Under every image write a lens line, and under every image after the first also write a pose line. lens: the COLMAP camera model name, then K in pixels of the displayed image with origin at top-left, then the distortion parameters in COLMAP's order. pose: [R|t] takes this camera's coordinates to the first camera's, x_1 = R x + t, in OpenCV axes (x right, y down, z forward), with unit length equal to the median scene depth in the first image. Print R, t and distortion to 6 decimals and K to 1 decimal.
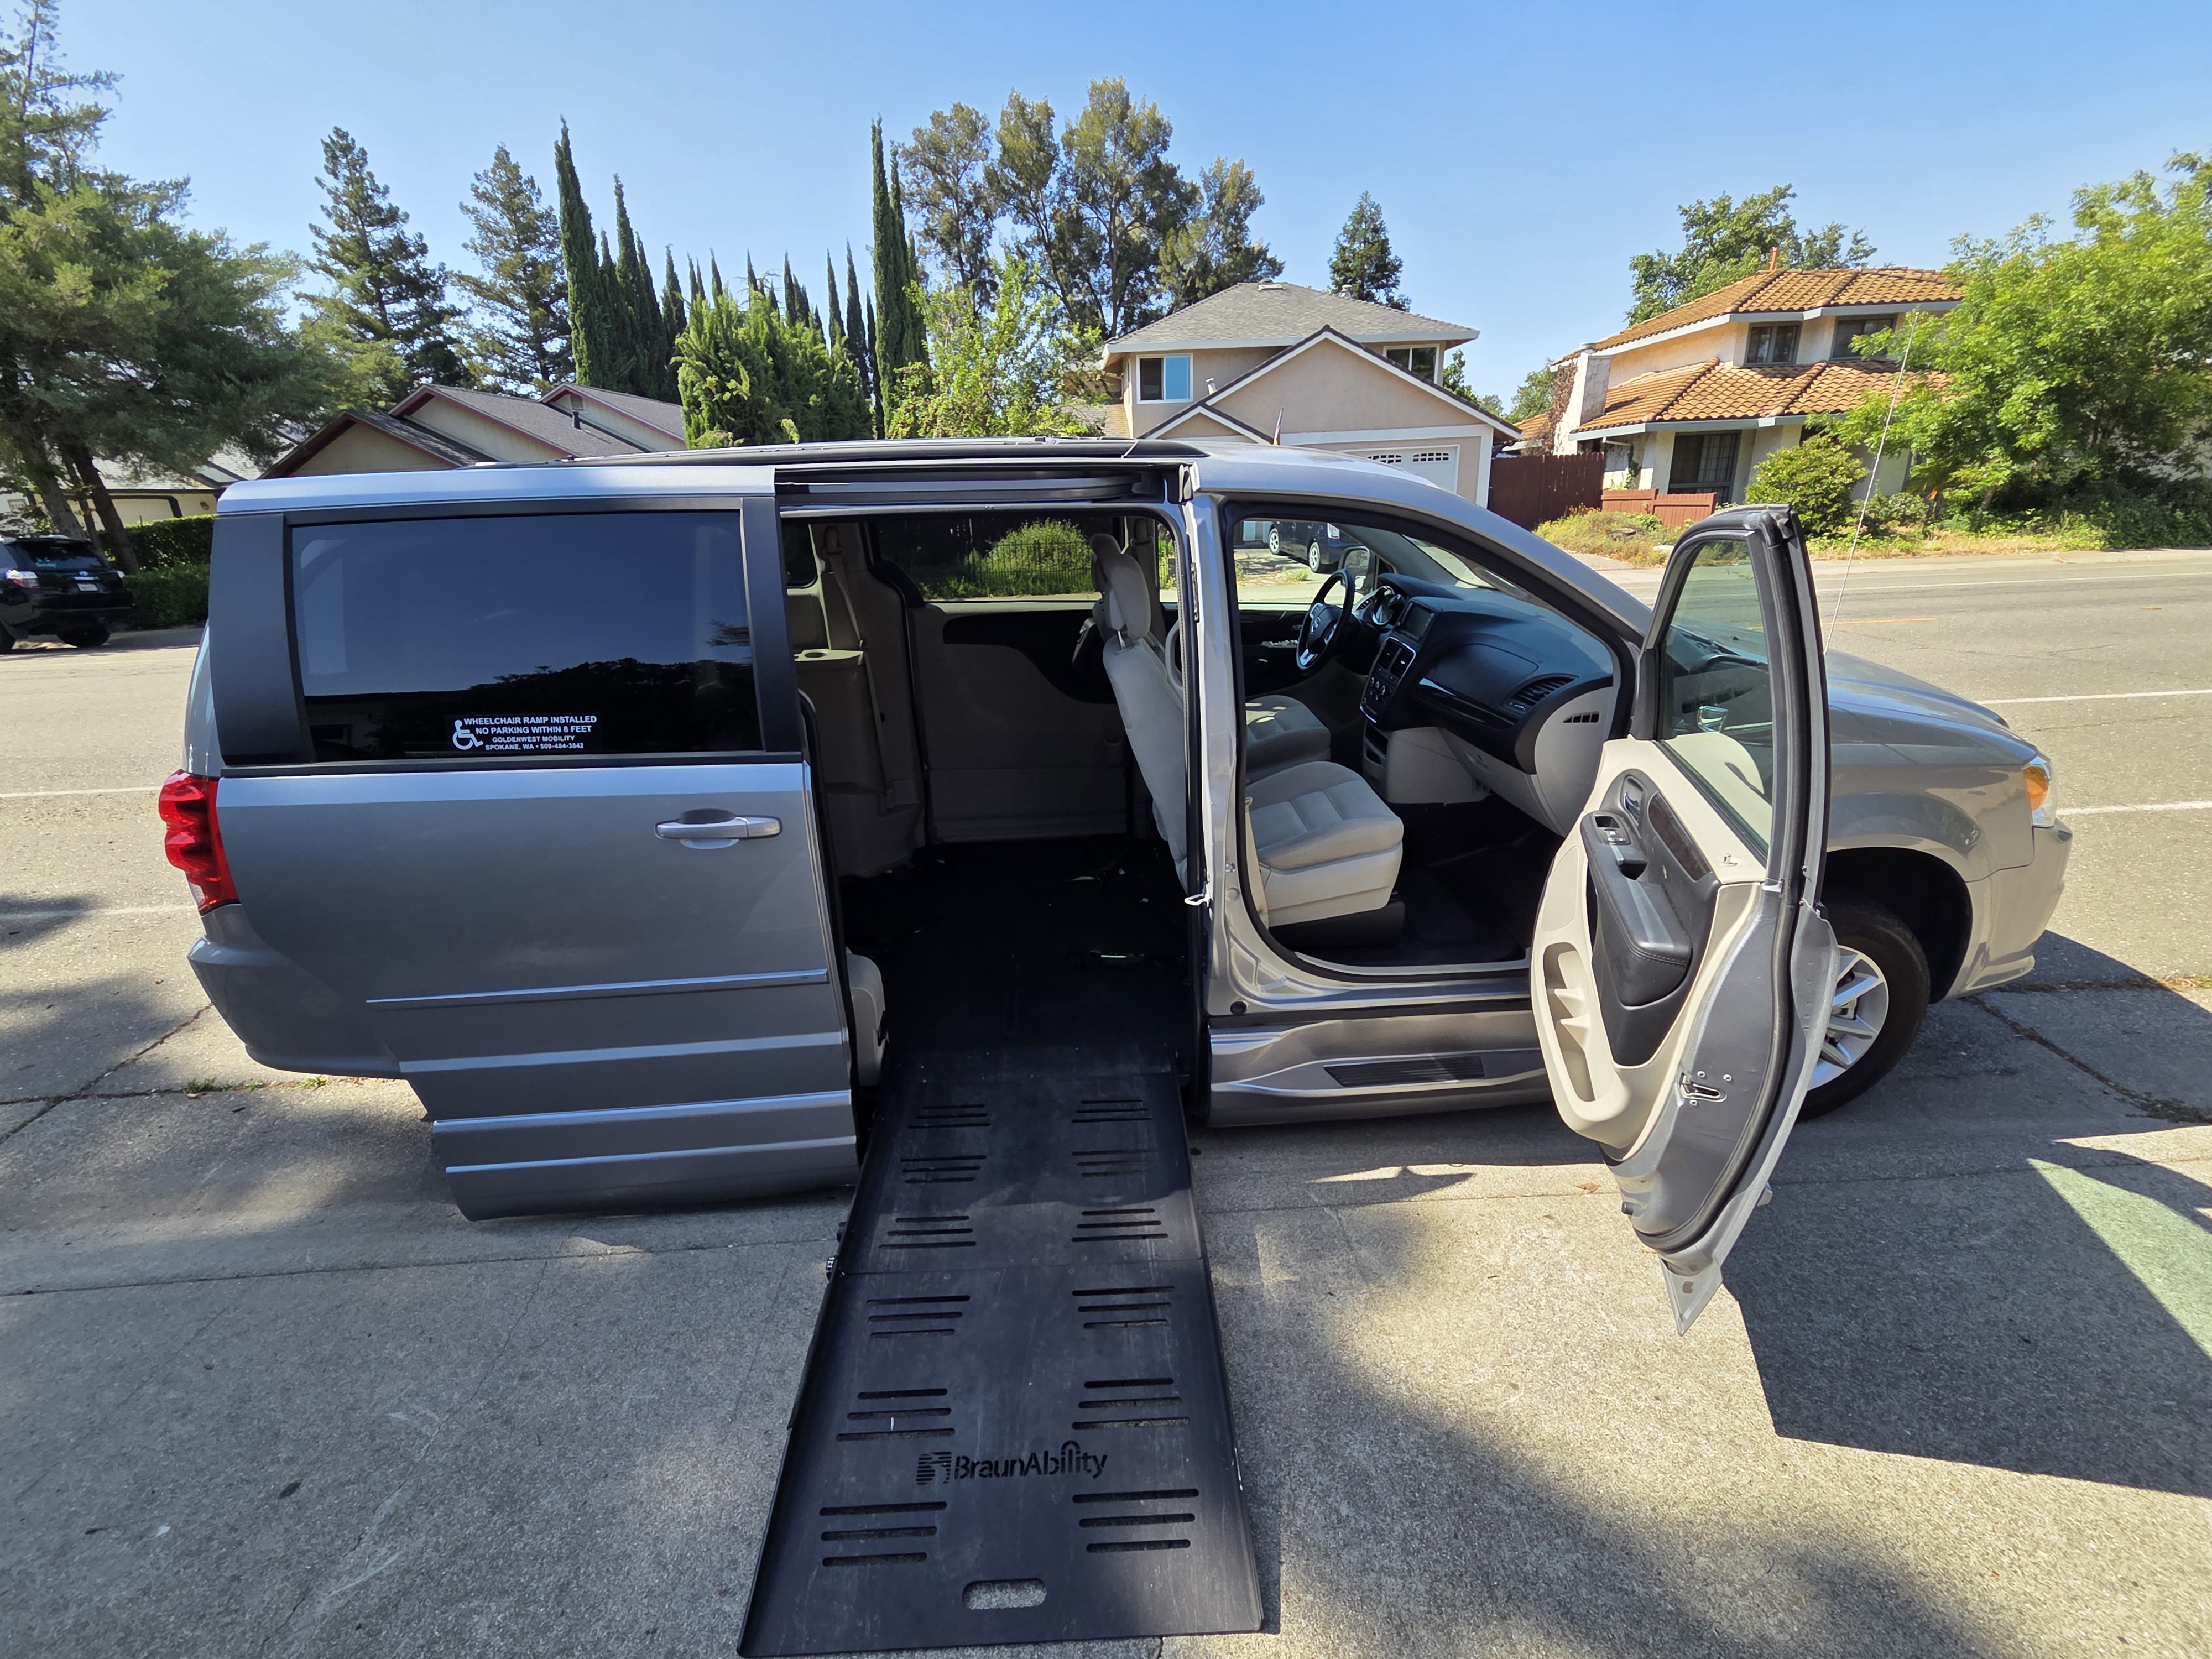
lens RADIAL K [[979.6, 0, 1087.2], [0, 979.6, 823.6], [0, 0, 1]] dist [0.002548, 0.001069]
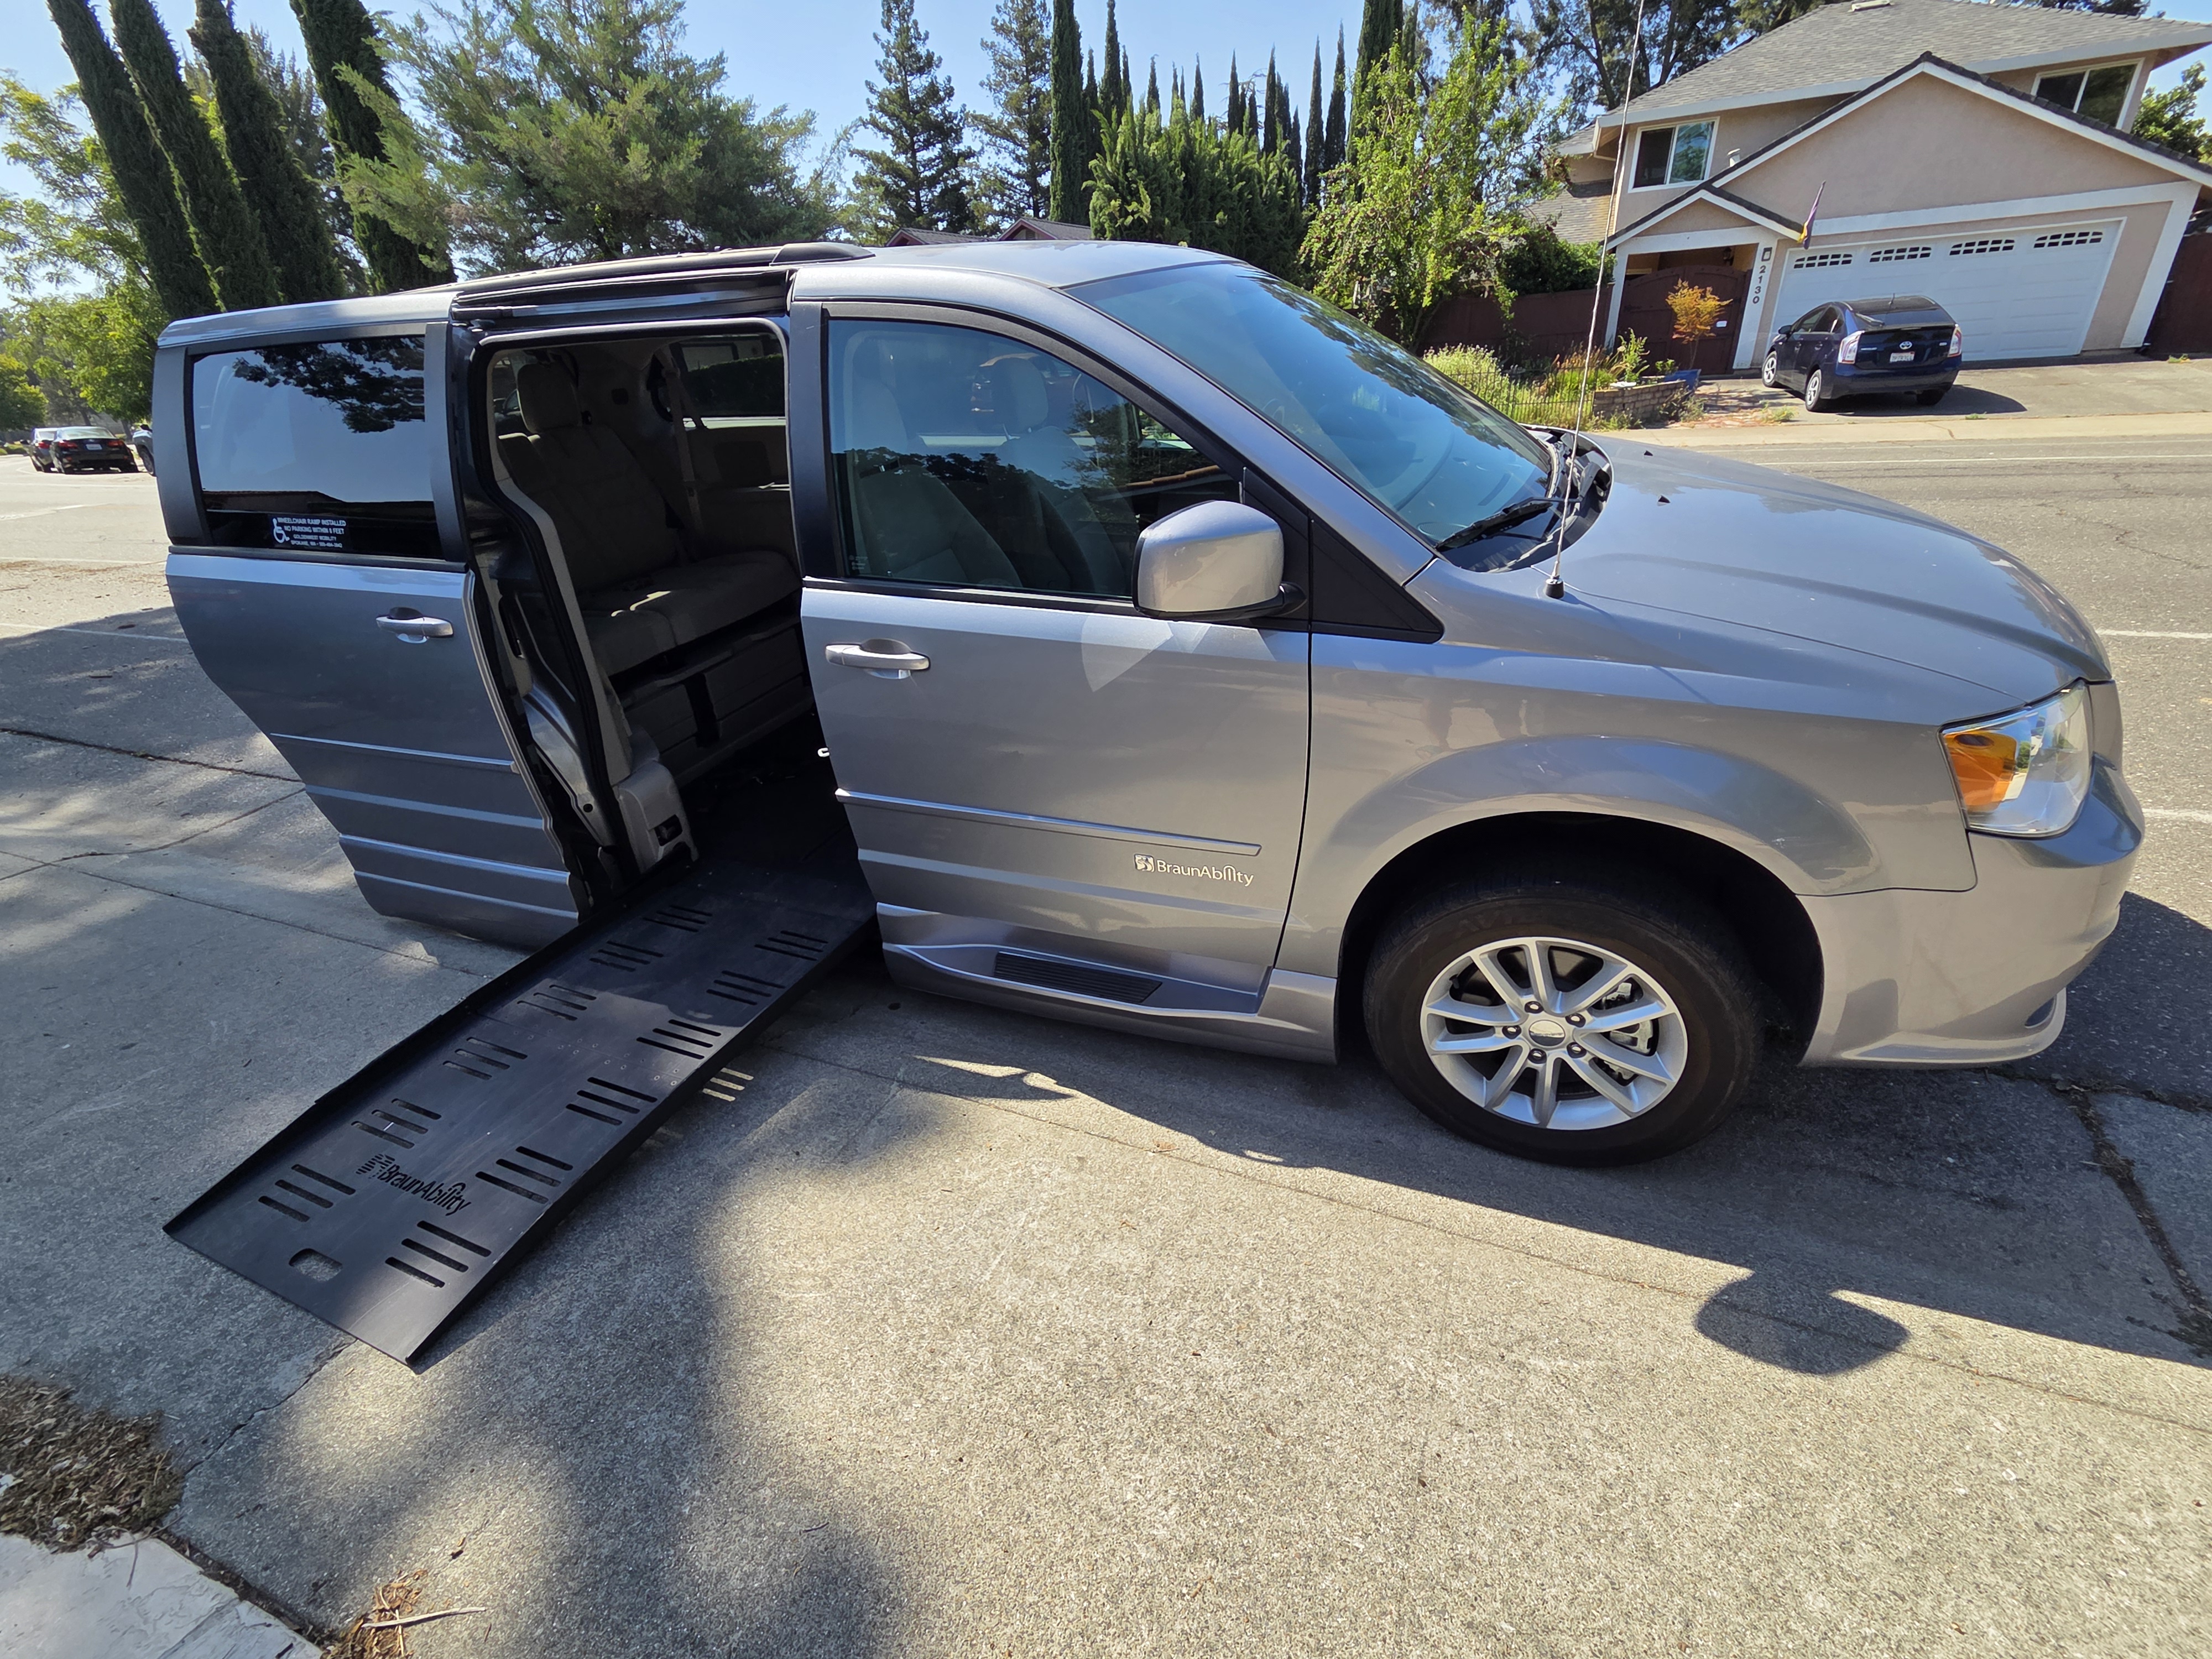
lens RADIAL K [[979.6, 0, 1087.8], [0, 979.6, 823.6], [0, 0, 1]] dist [0.002548, 0.001069]
pose [[0.901273, 0.172418, -0.397465, 0.062358], [-0.112136, 0.978974, 0.170400, -0.003921], [0.418488, -0.109007, 0.901657, 0.018851]]
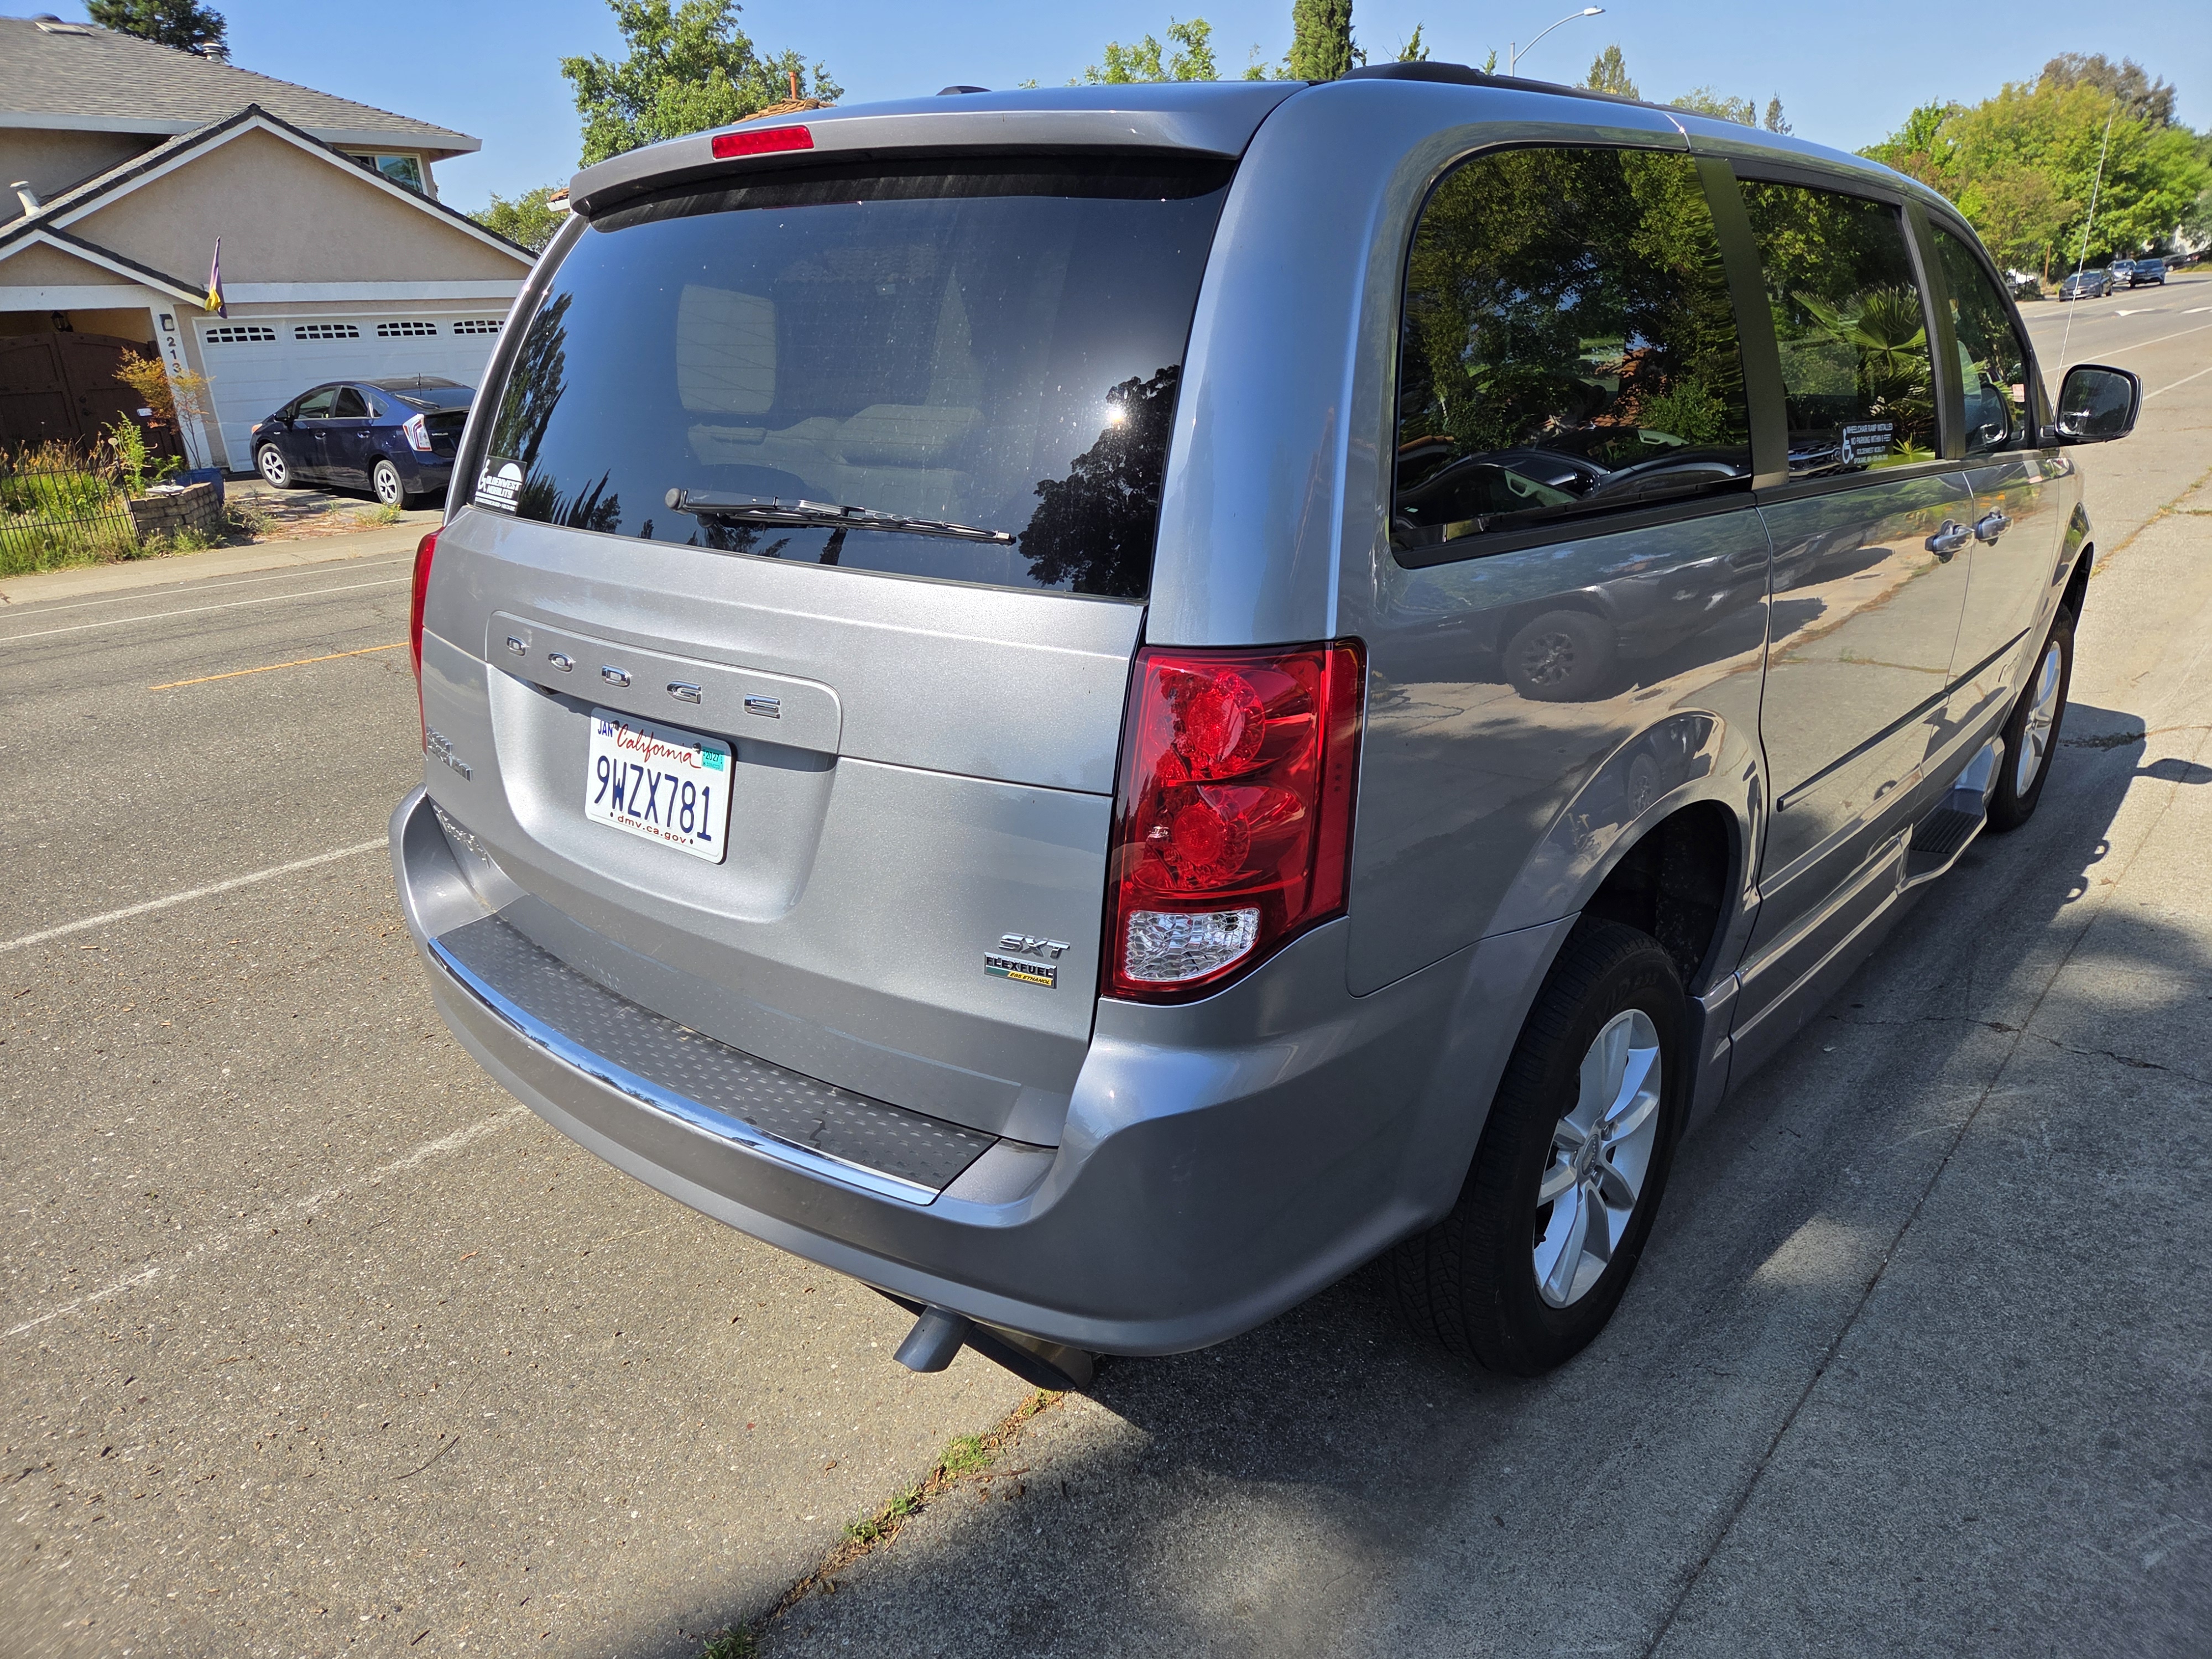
lens RADIAL K [[1491.7, 0, 1115.2], [0, 1491.7, 815.3], [0, 0, 1]] dist [0.043869, -0.032378]
pose [[0.684415, -0.224686, 0.693609, -0.112975], [0.261992, 0.963579, 0.053621, -0.006081], [-0.680395, 0.145020, 0.718354, 0.044151]]
